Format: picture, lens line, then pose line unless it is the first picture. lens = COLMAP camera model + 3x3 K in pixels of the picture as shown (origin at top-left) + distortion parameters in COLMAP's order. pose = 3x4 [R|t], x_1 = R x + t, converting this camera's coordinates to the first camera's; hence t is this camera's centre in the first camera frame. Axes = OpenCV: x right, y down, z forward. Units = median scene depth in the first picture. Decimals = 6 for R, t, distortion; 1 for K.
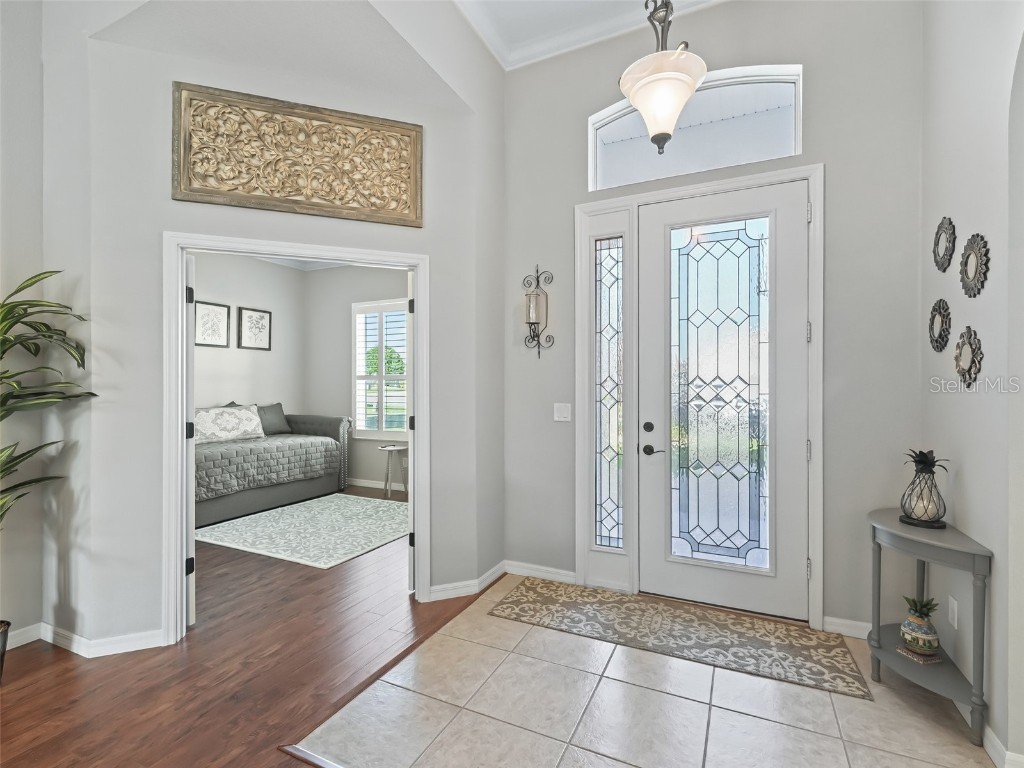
lens RADIAL K [[471.3, 0, 508.6], [0, 471.3, 381.3], [0, 0, 1]] dist [0.009535, -0.001388]
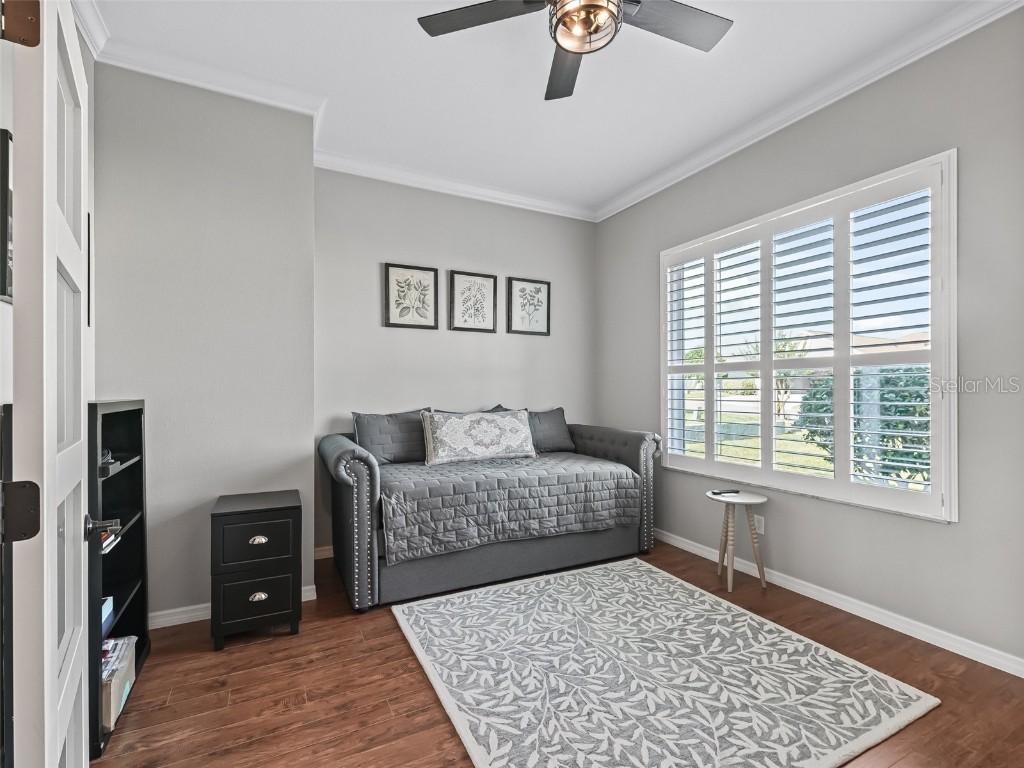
lens RADIAL K [[471.3, 0, 506.8], [0, 471.3, 388.0], [0, 0, 1]] dist [0.009535, -0.001388]
pose [[0.794046, -0.002191, -0.607854, -0.128341], [0.004901, 0.999984, 0.002797, 0.015081], [0.607838, -0.005200, 0.794044, 0.427970]]
